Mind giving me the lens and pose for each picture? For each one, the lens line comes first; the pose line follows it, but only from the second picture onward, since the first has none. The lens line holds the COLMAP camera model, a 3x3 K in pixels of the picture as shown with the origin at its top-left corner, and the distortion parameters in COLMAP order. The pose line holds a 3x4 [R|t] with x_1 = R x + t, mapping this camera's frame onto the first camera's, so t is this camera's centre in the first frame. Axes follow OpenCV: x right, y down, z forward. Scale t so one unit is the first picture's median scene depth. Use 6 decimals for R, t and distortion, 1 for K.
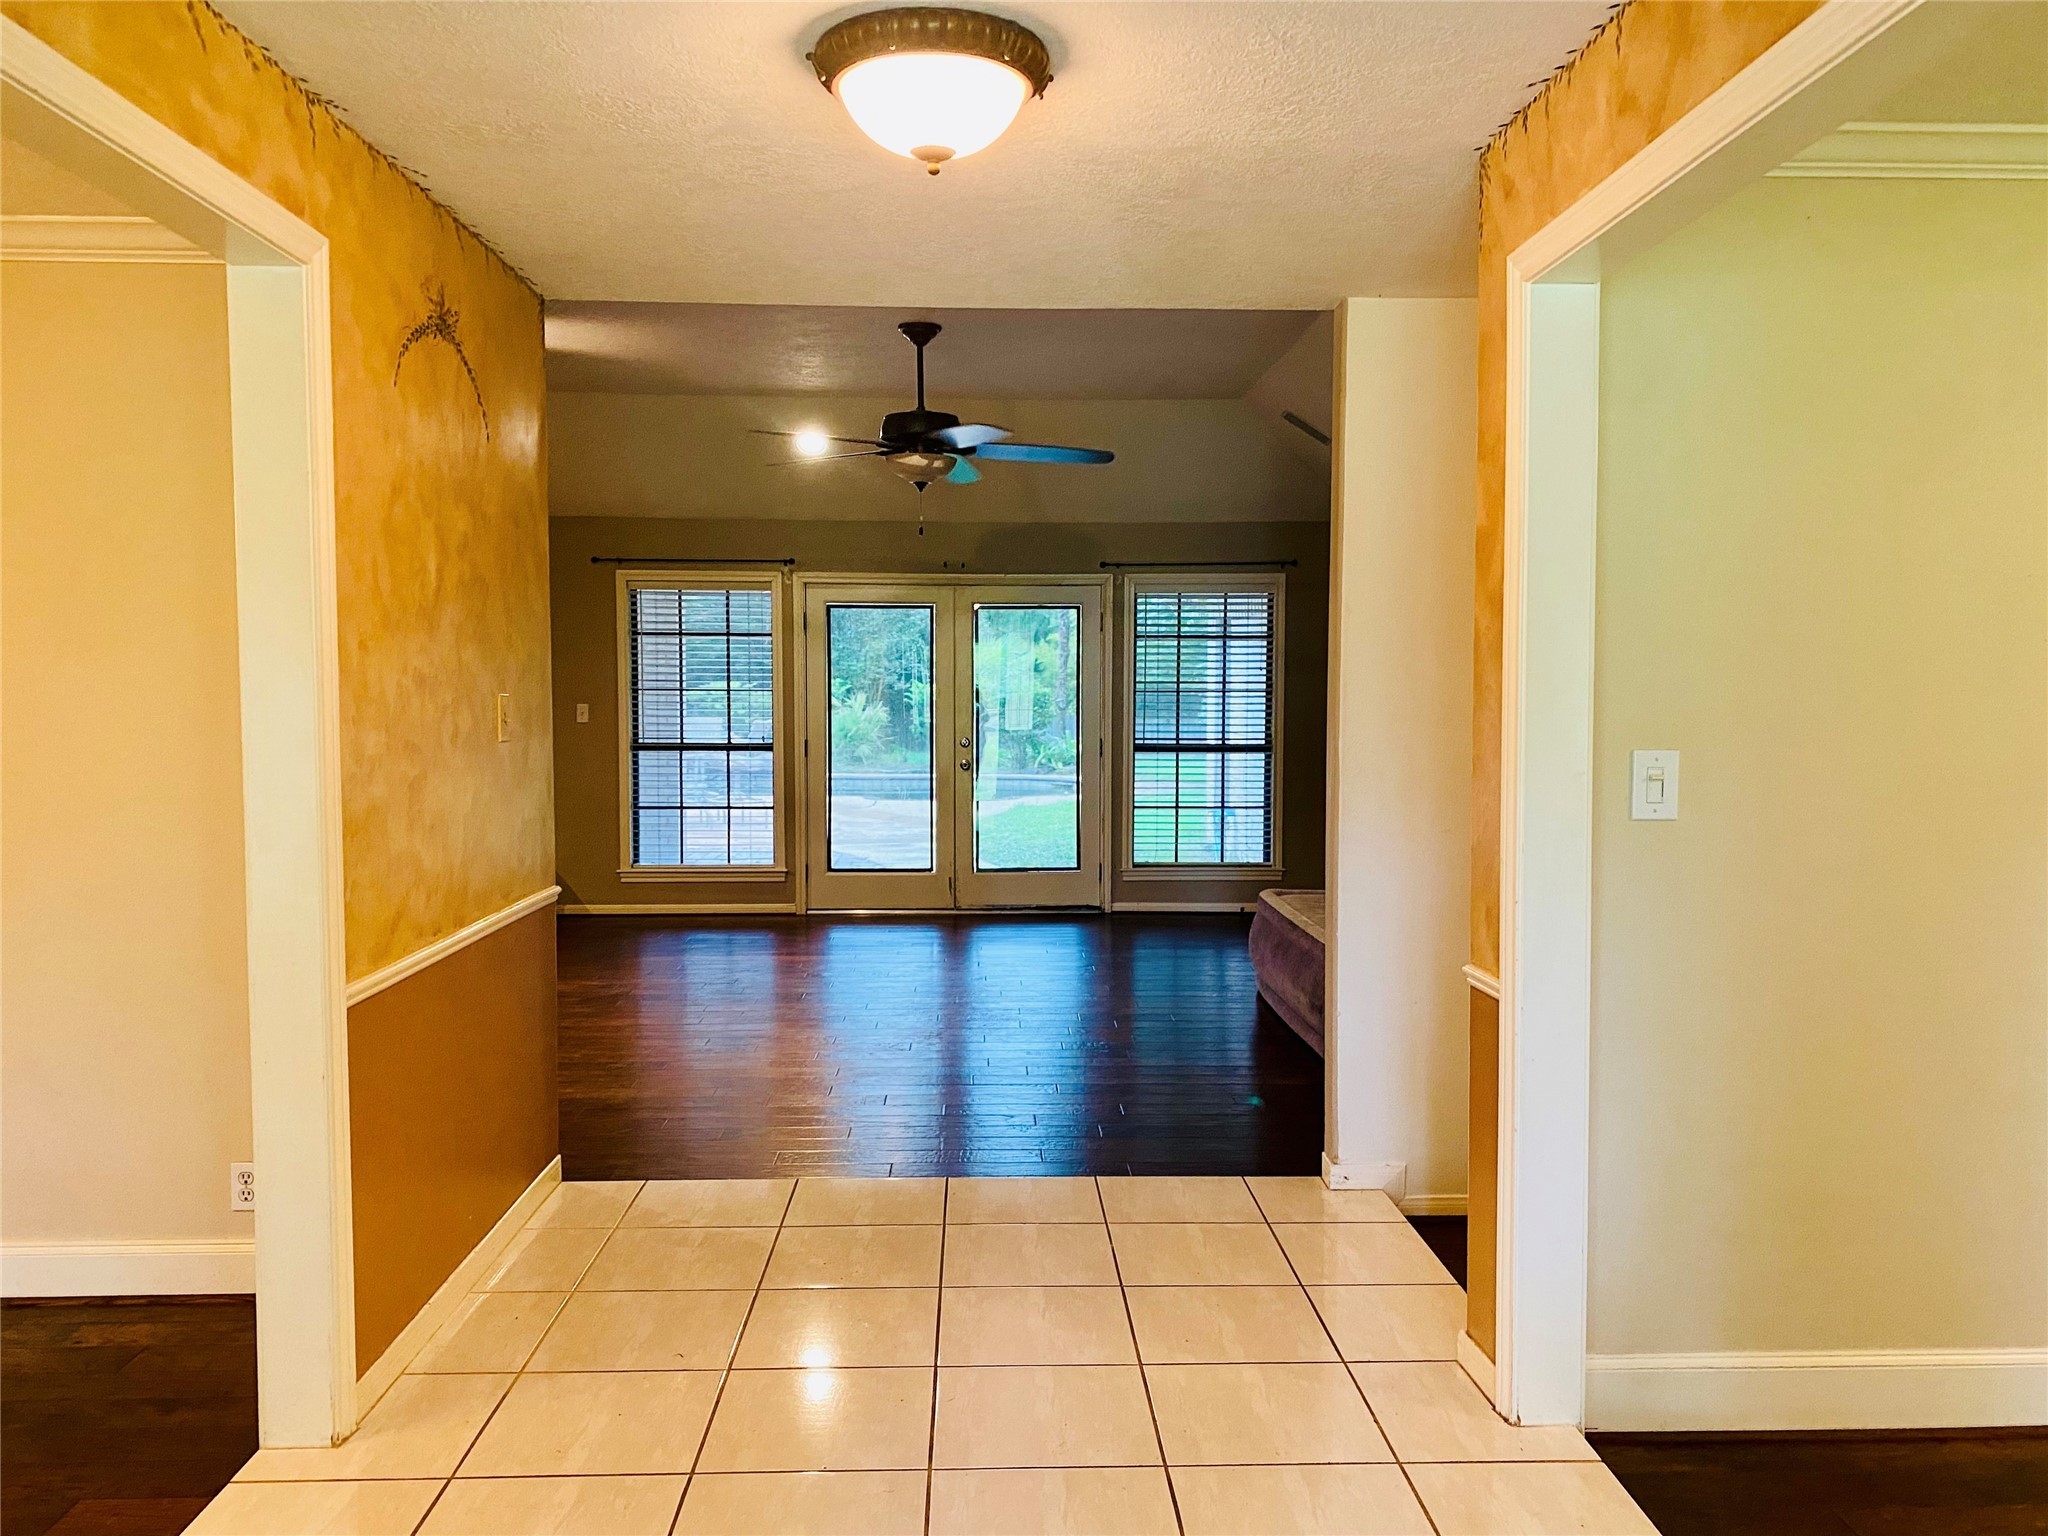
lens RADIAL K [[1436.7, 0, 1024.0], [0, 1436.7, 768.0], [0, 0, 1]] dist [-0.000621, -0.000314]
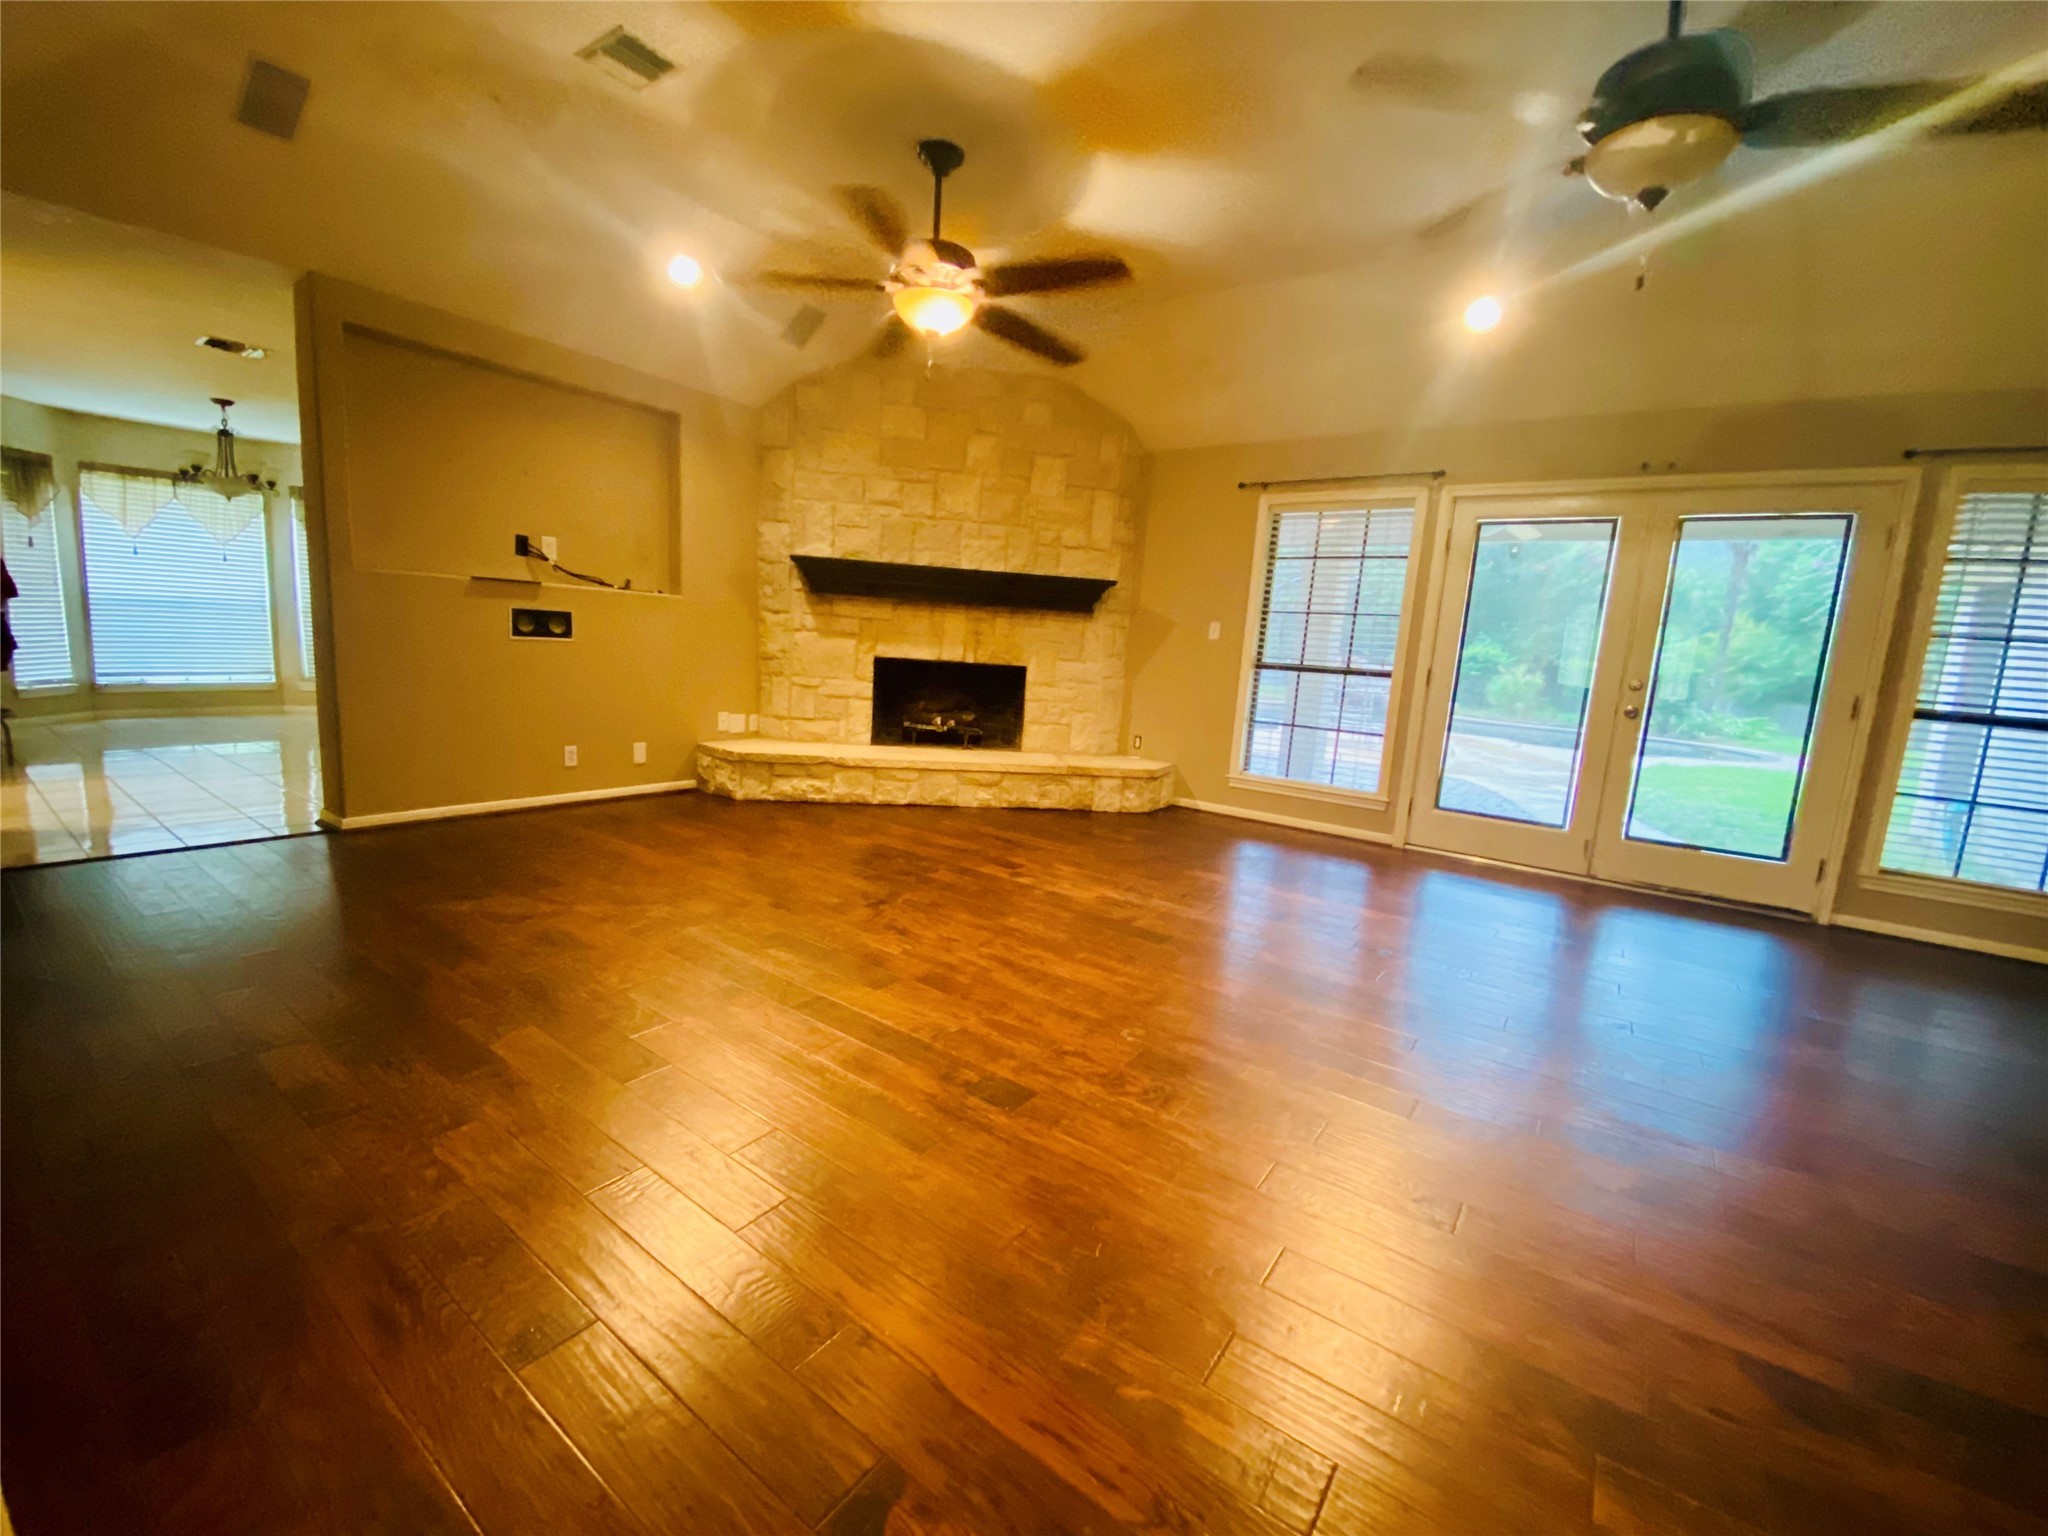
lens RADIAL K [[833.7, 0, 1033.2], [0, 833.7, 773.7], [0, 0, 1]] dist [0.044294, -0.032049]
pose [[0.799592, 0.145016, -0.582772, -0.026892], [-0.095664, 0.988773, 0.114789, 0.010113], [0.592875, -0.036034, 0.804488, 0.392105]]
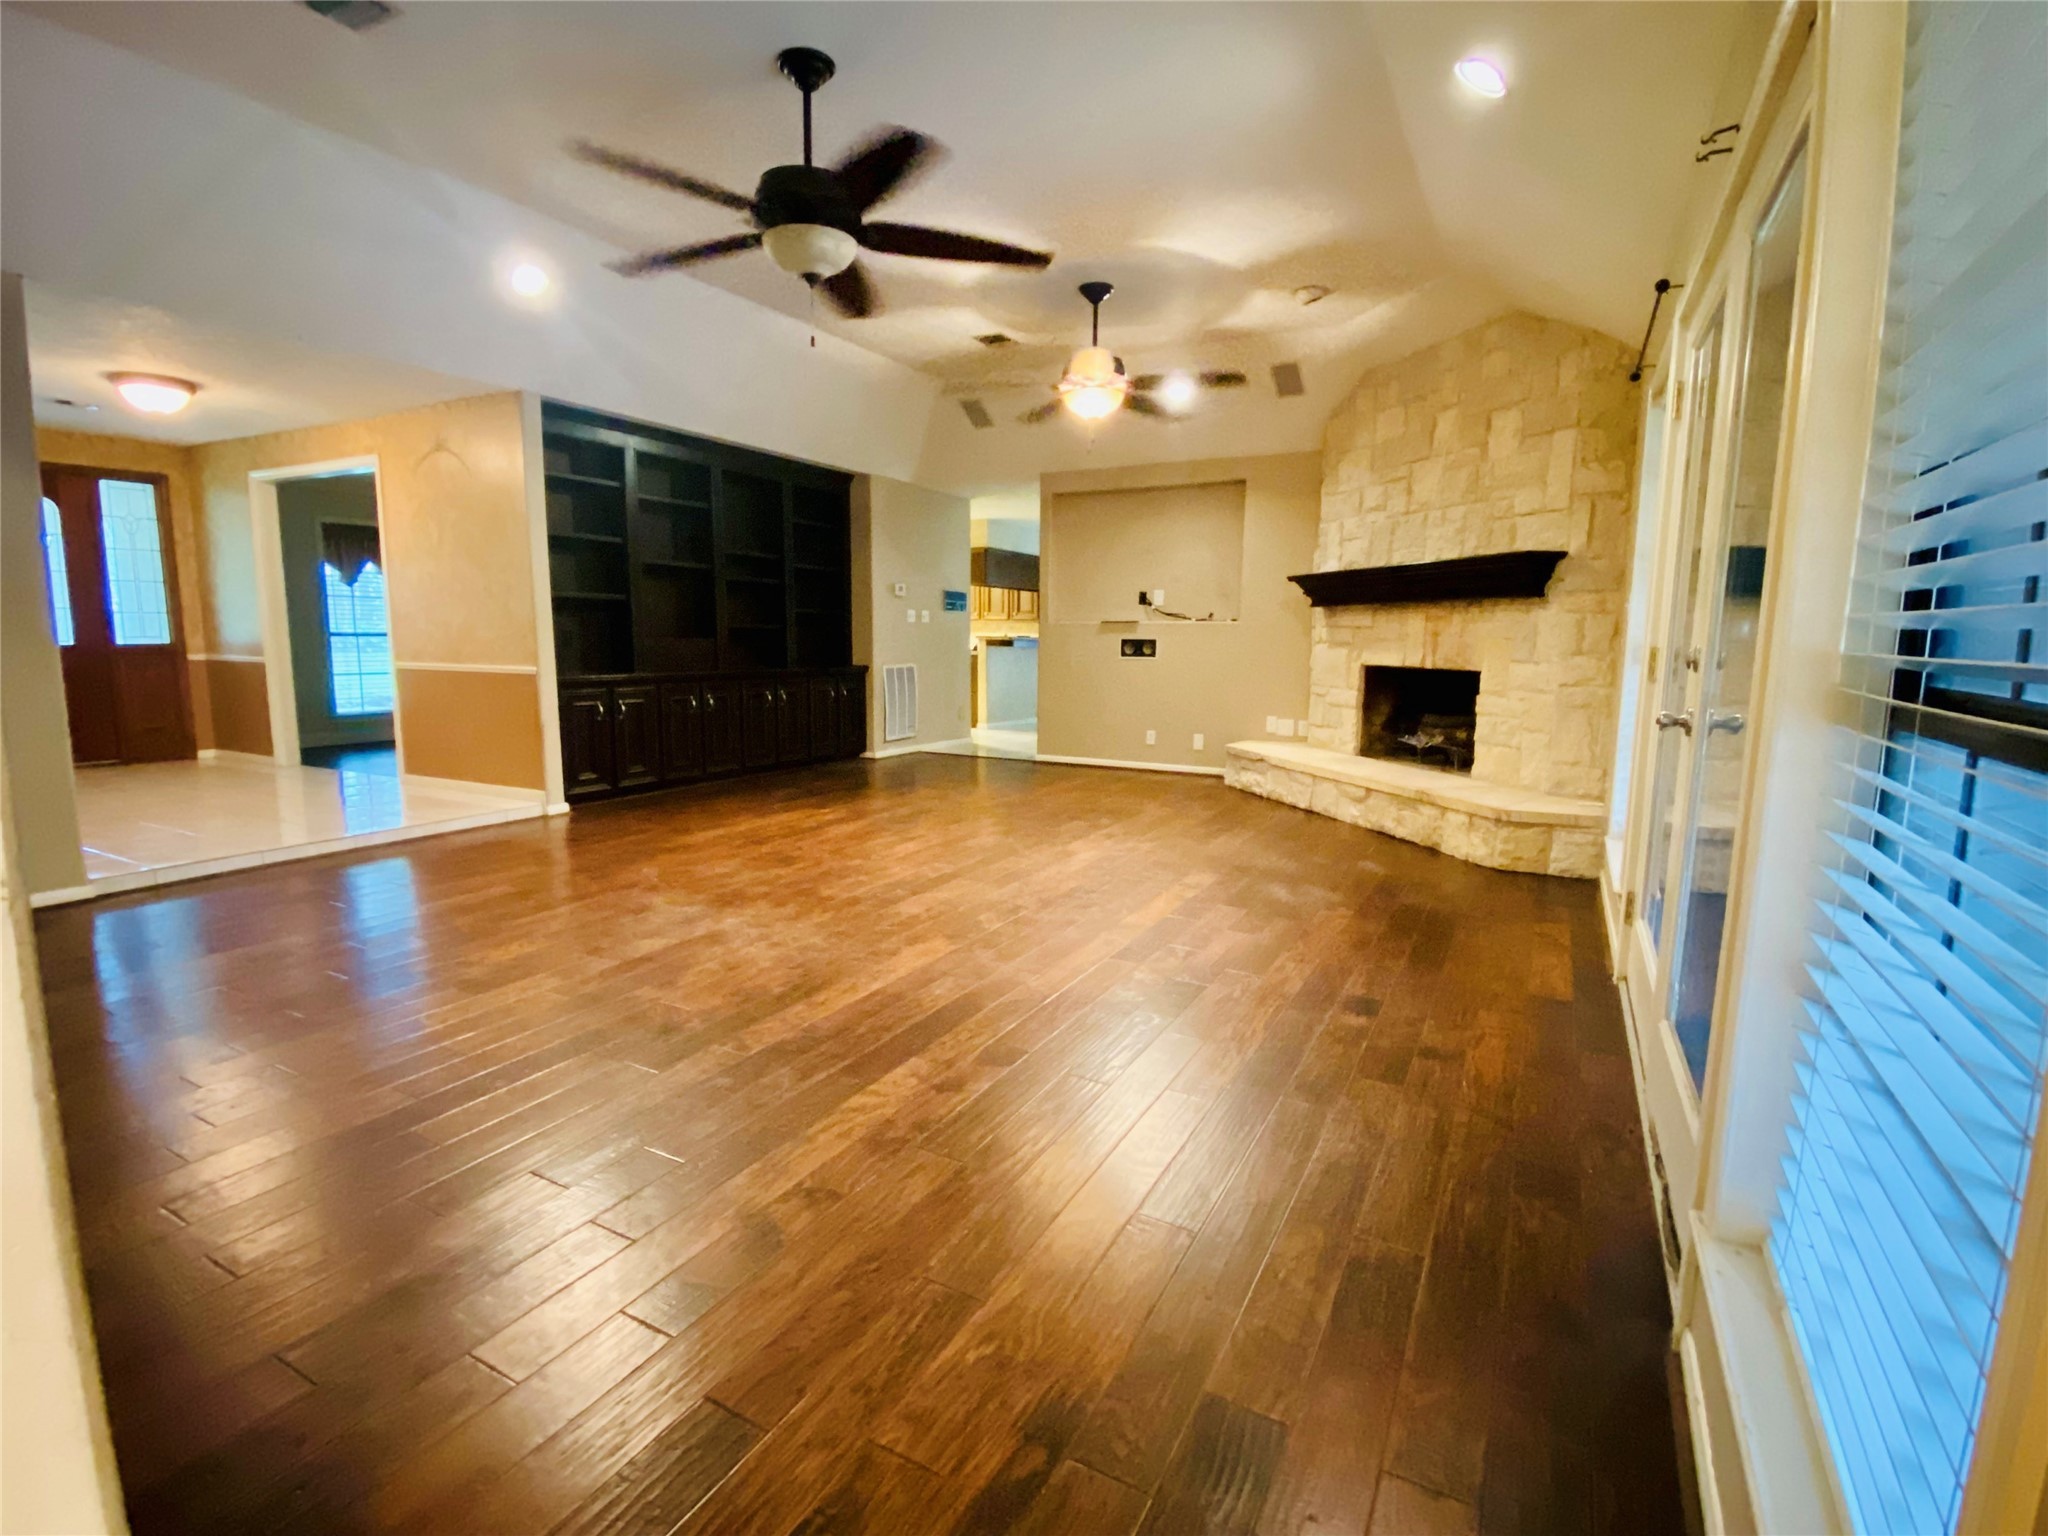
lens RADIAL K [[975.8, 0, 1024.0], [0, 975.8, 768.0], [0, 0, 1]] dist [-0.002129, -0.000369]
pose [[-0.507041, 0.114564, -0.854275, 0.235153], [-0.048522, 0.985762, 0.160996, -0.020680], [0.860555, 0.123083, -0.494262, 0.952773]]
